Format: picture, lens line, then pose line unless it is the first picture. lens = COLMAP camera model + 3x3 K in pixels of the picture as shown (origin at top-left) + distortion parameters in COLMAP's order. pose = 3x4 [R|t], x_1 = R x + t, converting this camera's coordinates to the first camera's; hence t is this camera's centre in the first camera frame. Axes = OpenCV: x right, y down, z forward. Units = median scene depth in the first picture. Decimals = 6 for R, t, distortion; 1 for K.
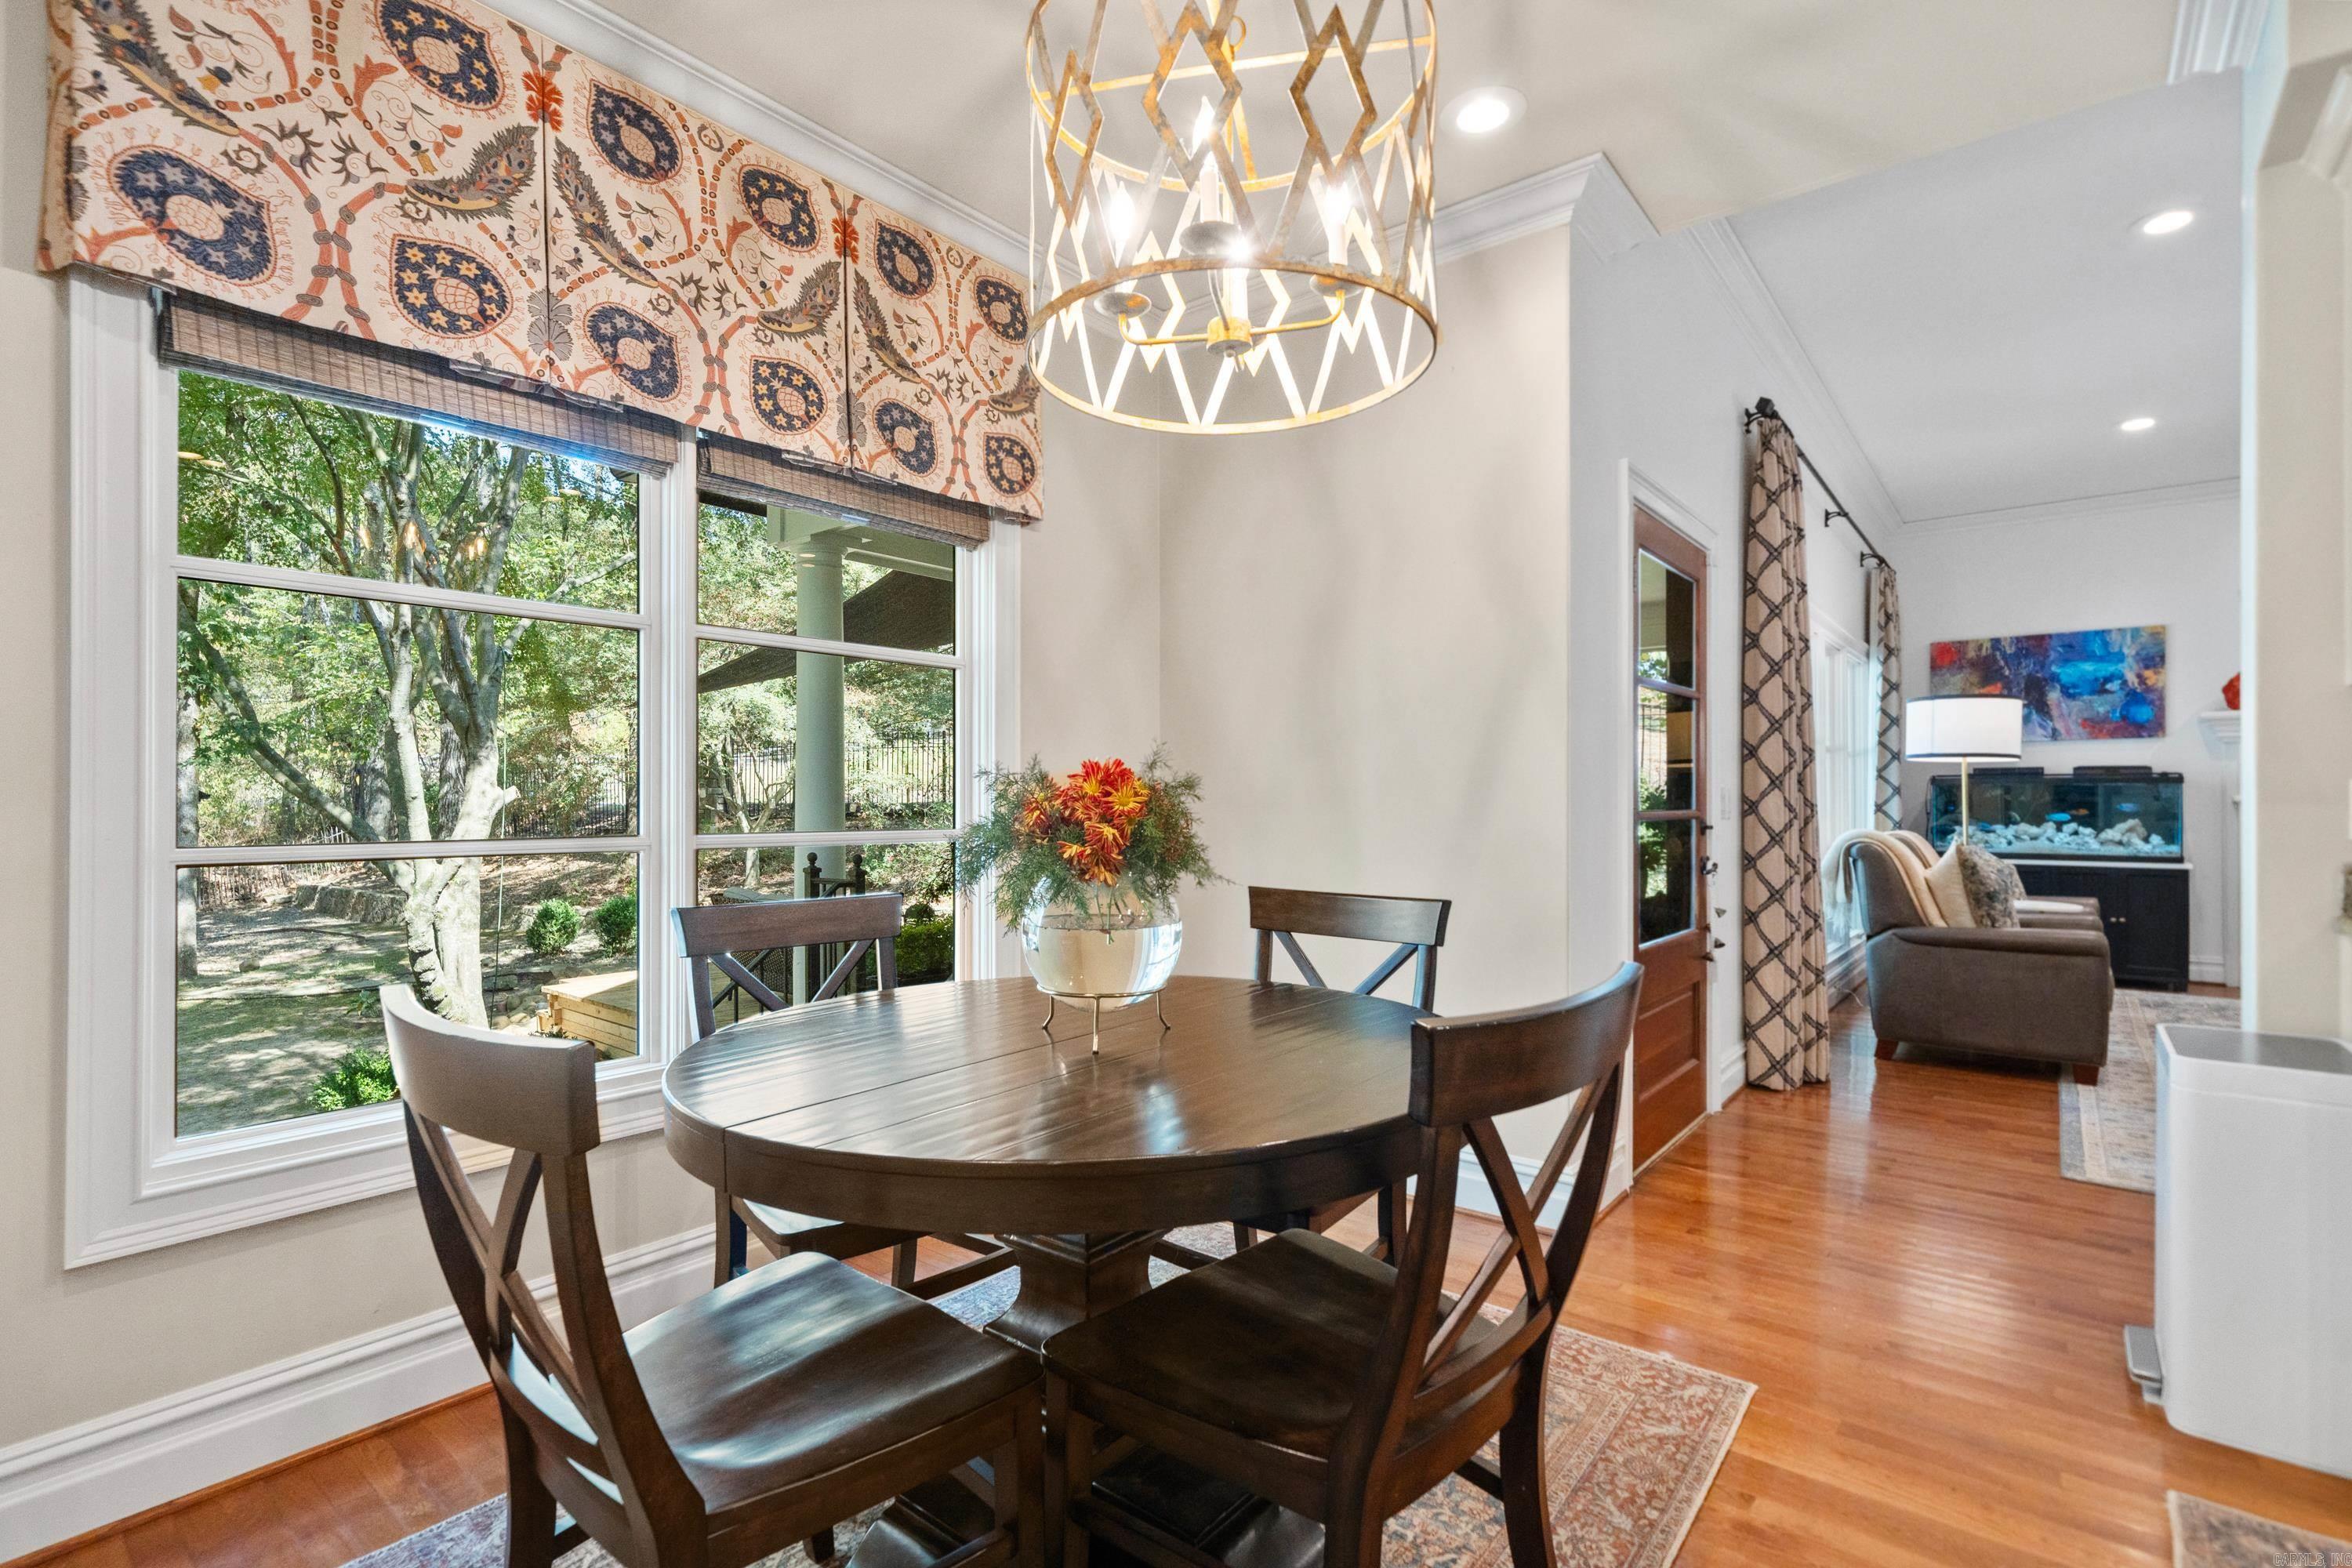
lens RADIAL K [[1062.1, 0, 1174.0], [0, 1062.1, 785.5], [0, 0, 1]] dist [0.004504, 0.000207]
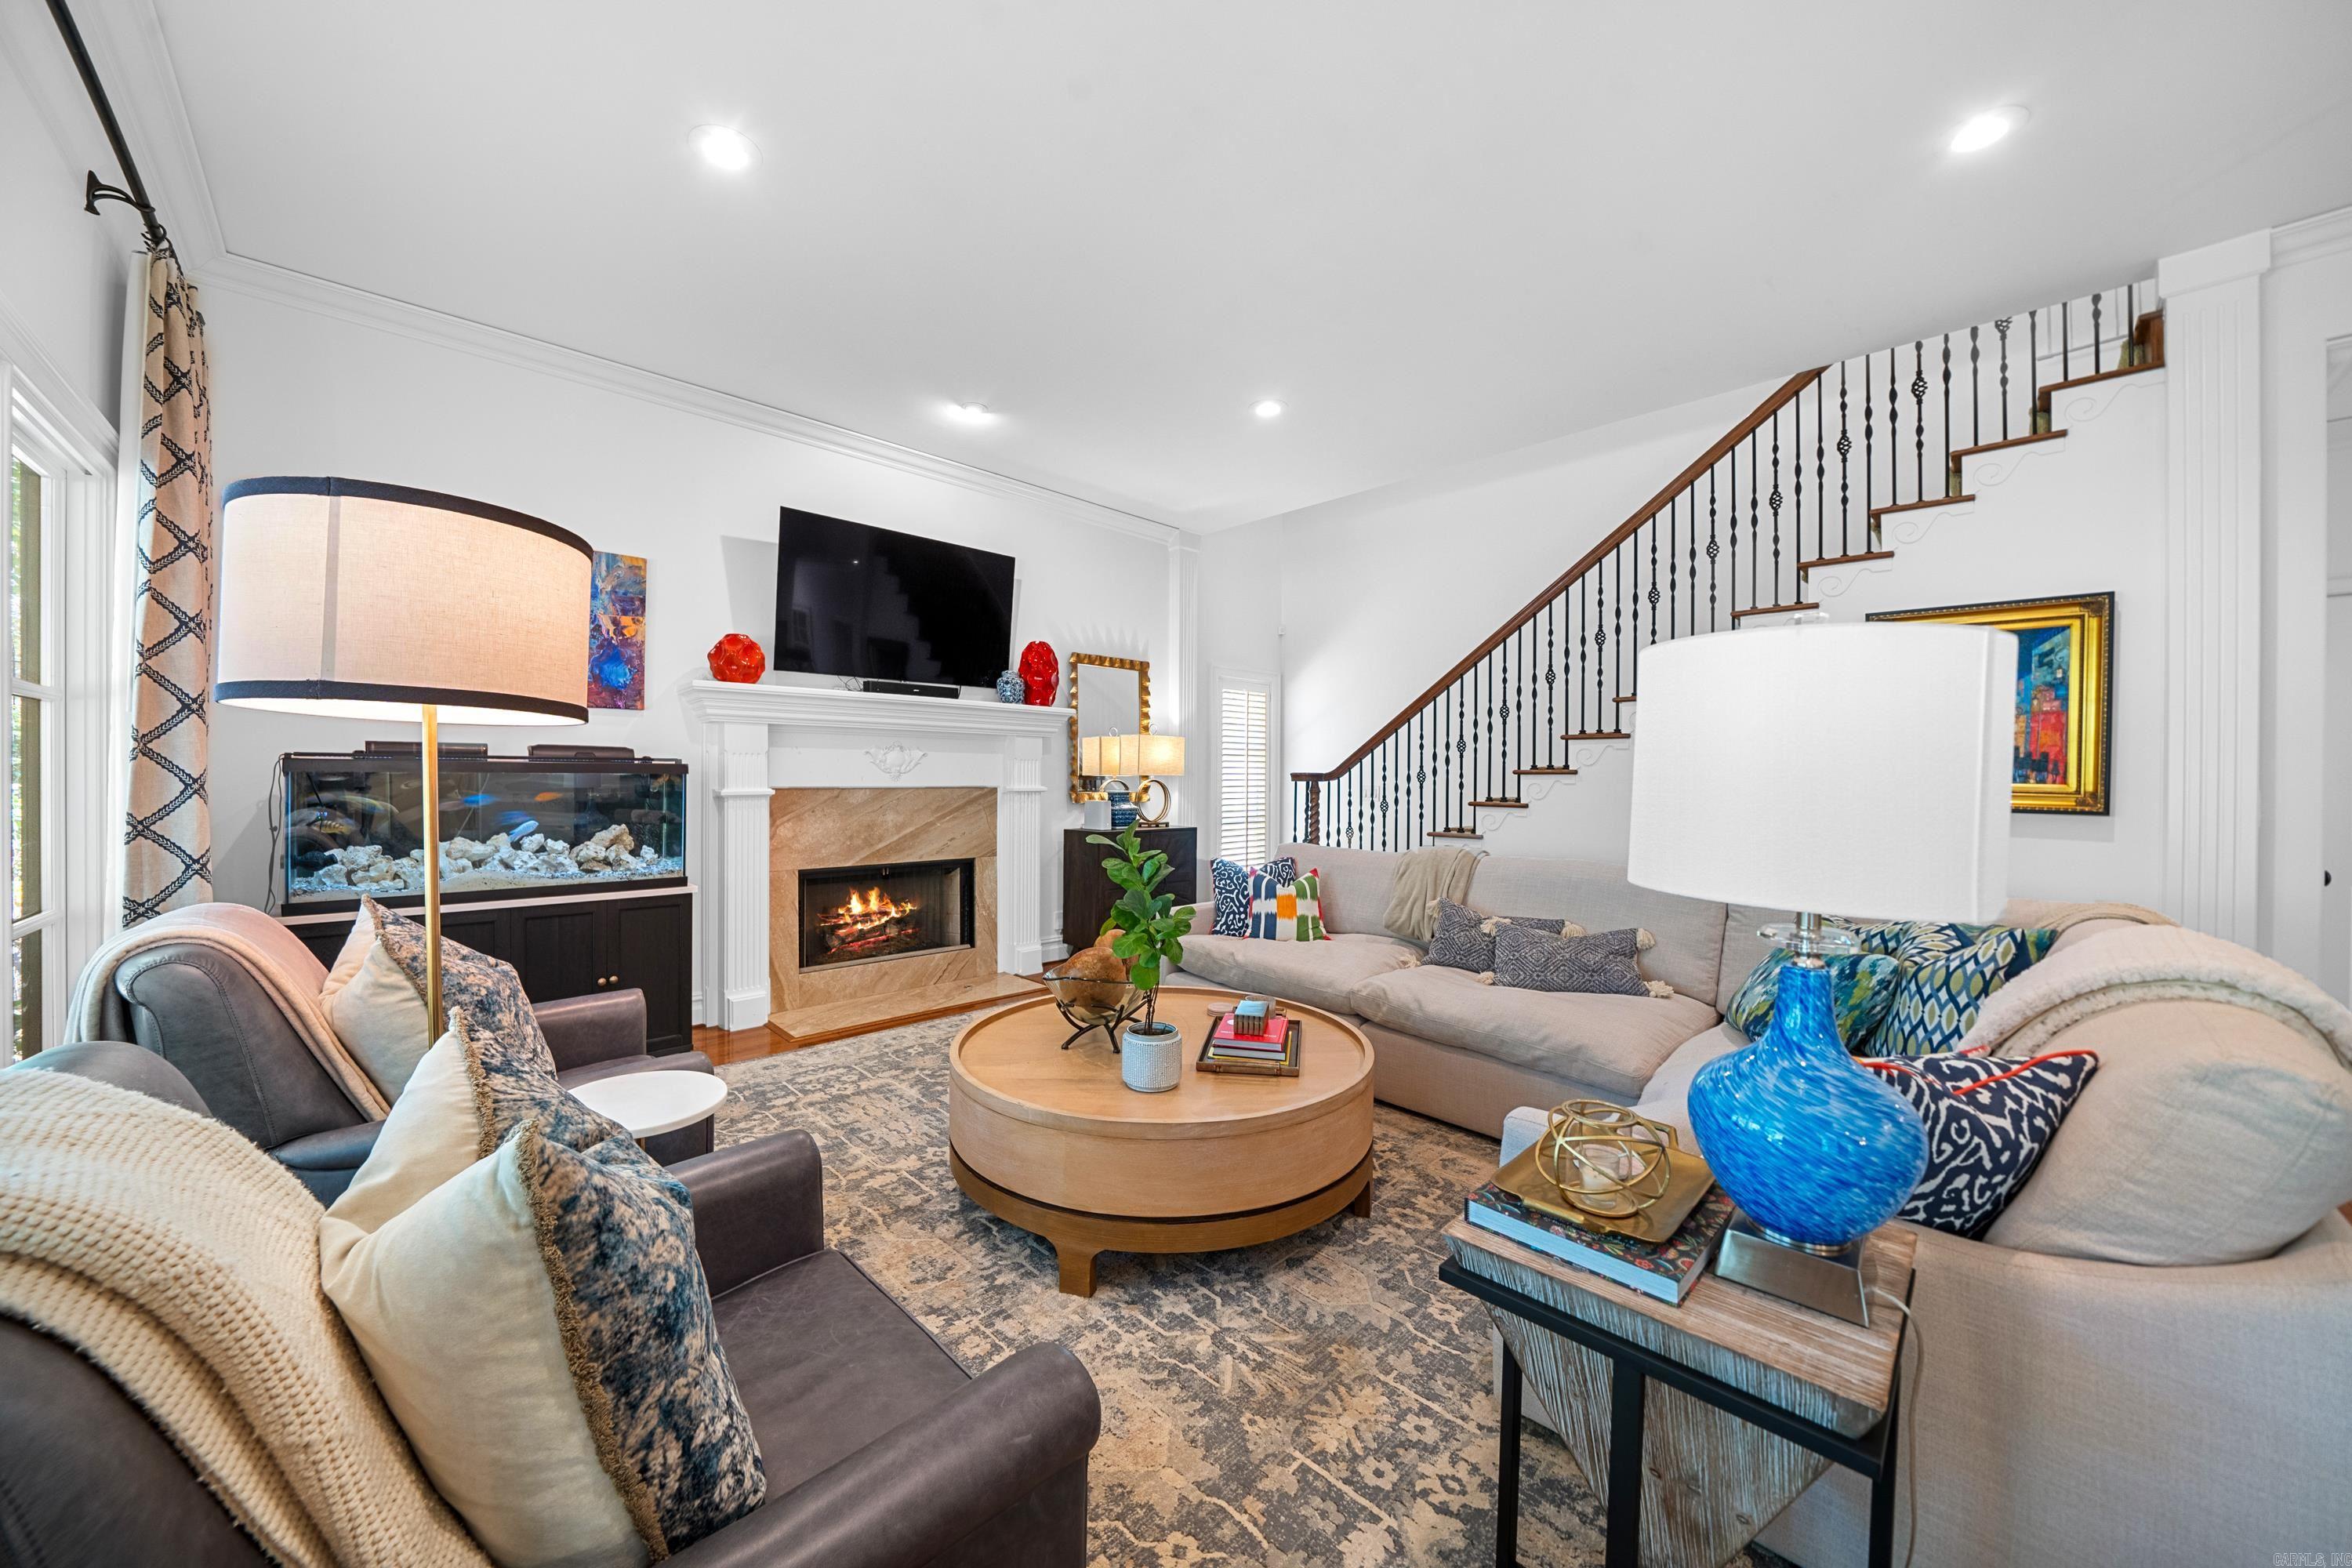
lens RADIAL K [[822.3, 0, 1152.6], [0, 822.3, 779.4], [0, 0, 1]] dist [-0.019099, 0.000541]
pose [[0.112378, -0.004286, 0.993656, 0.399857], [-0.016049, 0.999852, 0.006127, -0.006166], [-0.993536, -0.016636, 0.112293, 0.576566]]
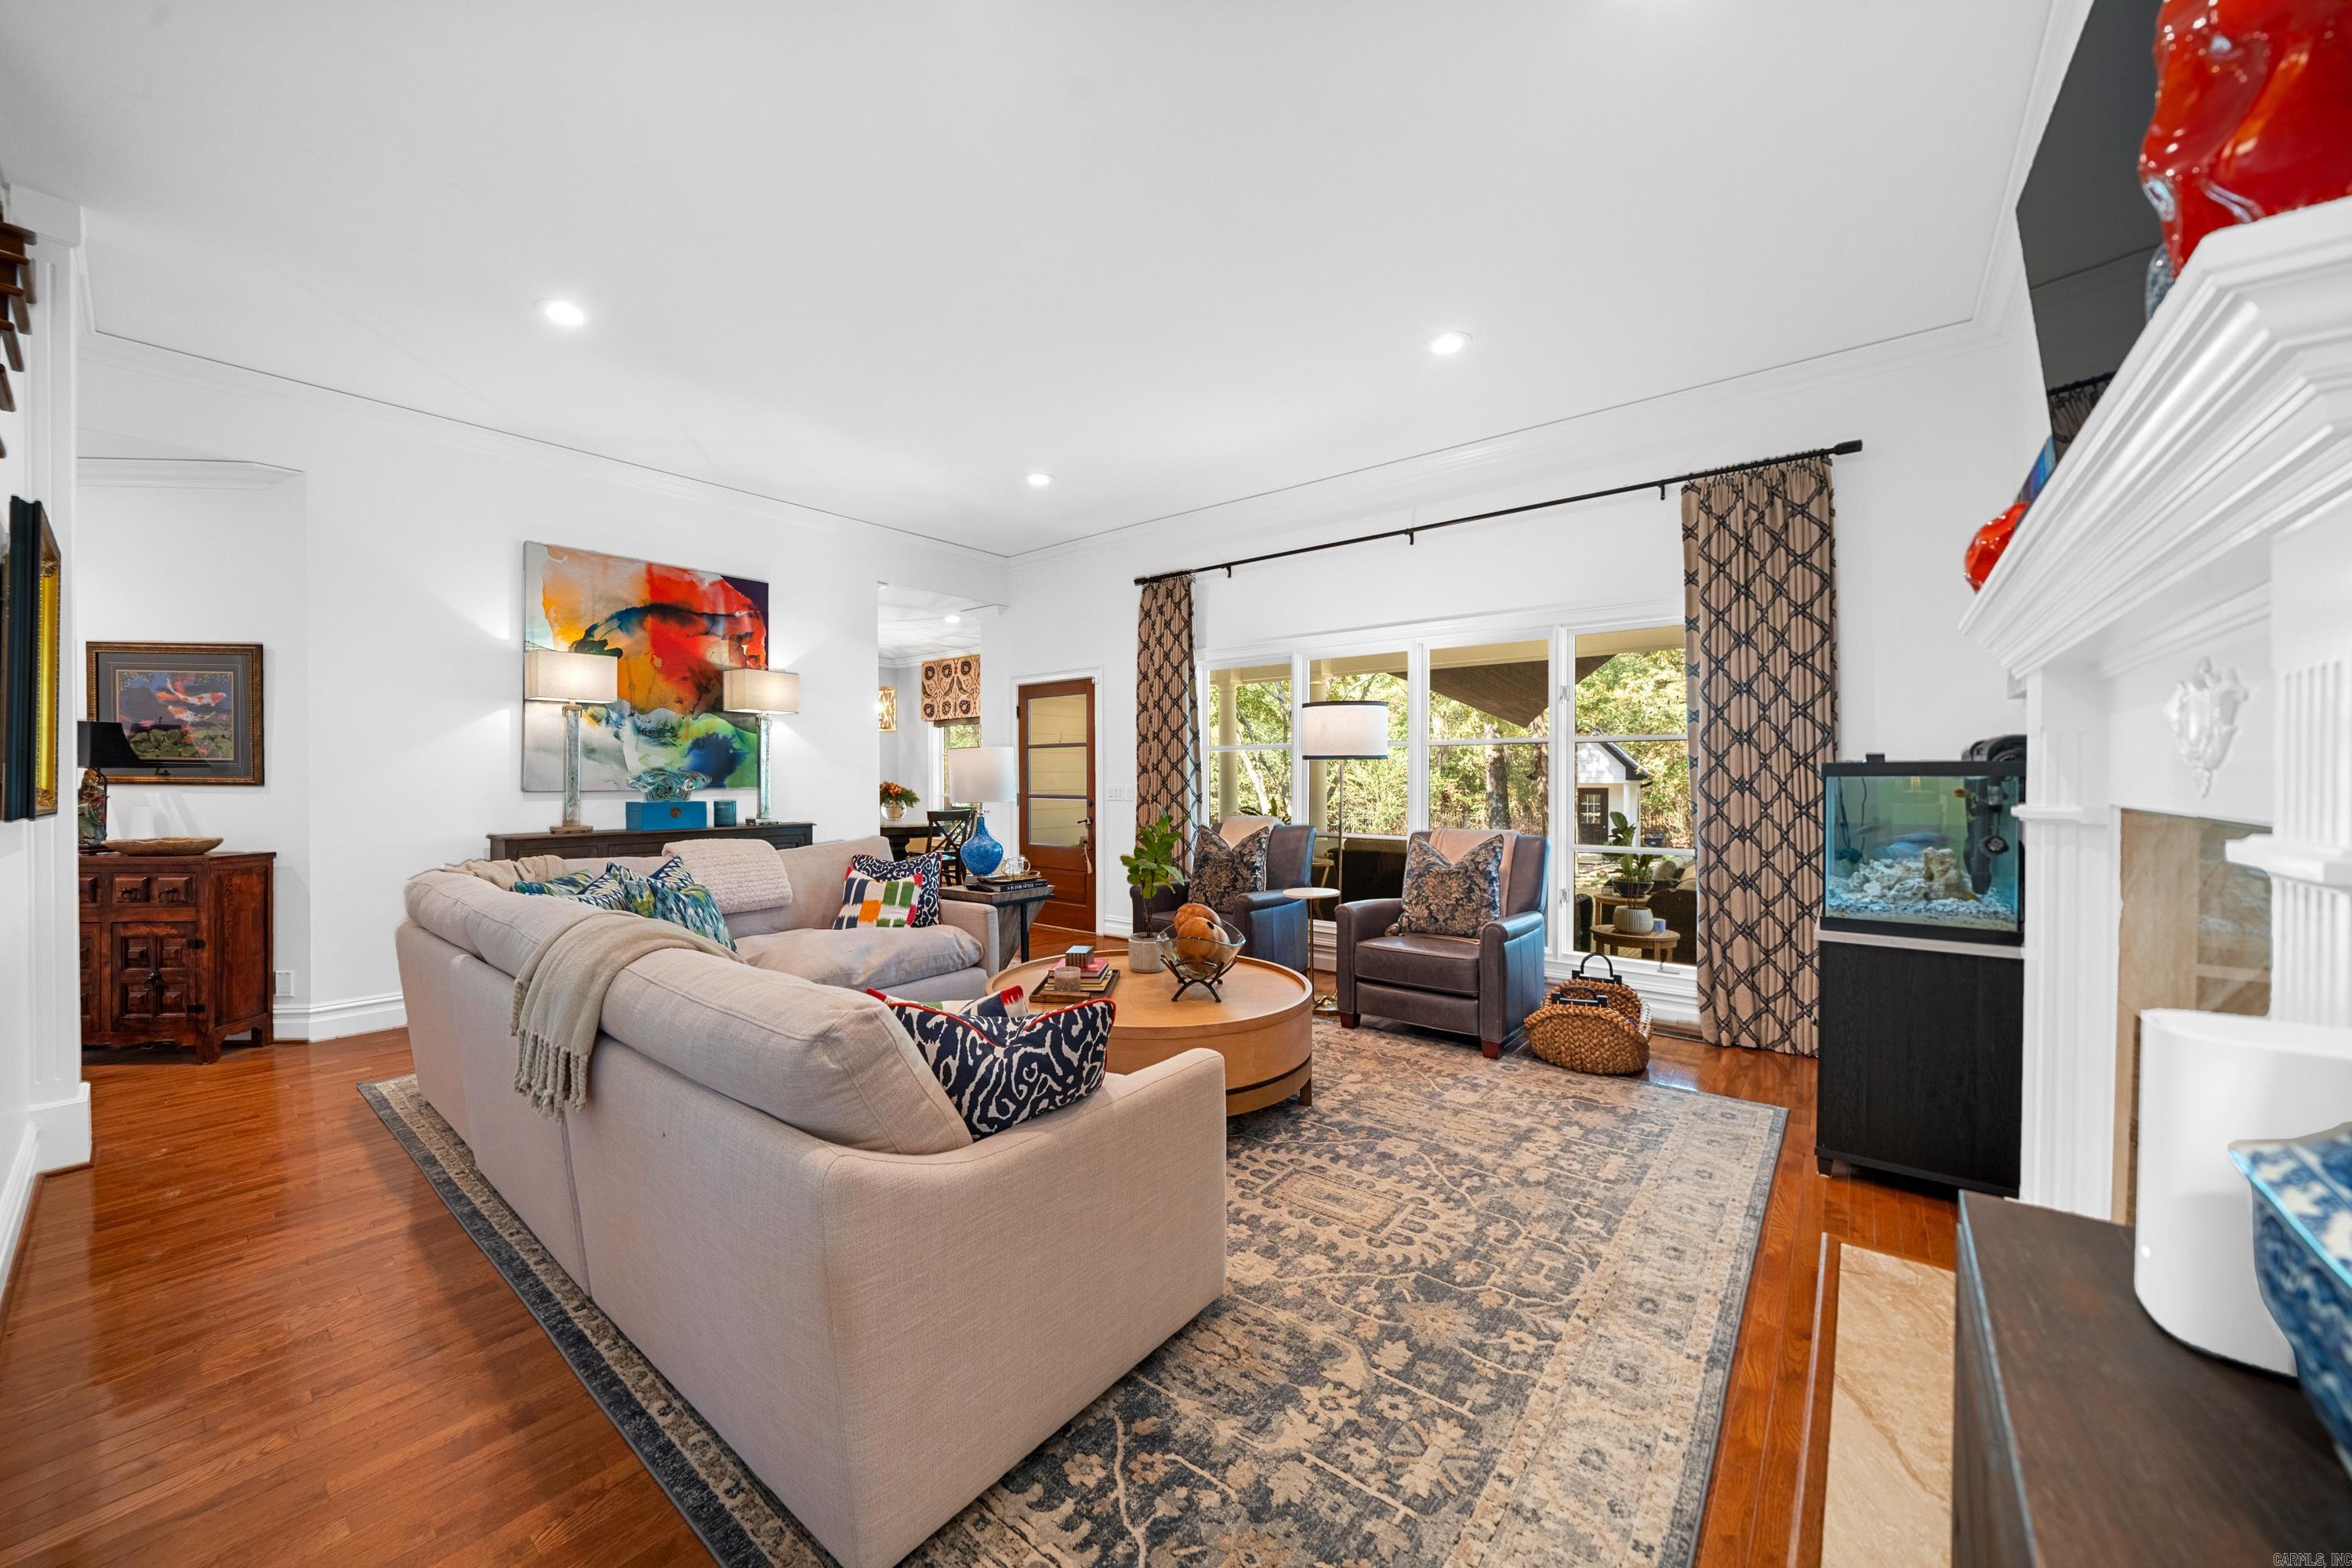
lens RADIAL K [[869.7, 0, 1157.2], [0, 869.7, 784.1], [0, 0, 1]] dist [-0.012526, -0.000093]
pose [[0.009569, 0.003643, -0.999948, 1.263941], [0.010556, 0.999937, 0.003744, -0.002888], [0.999898, -0.010592, 0.009530, 0.613712]]
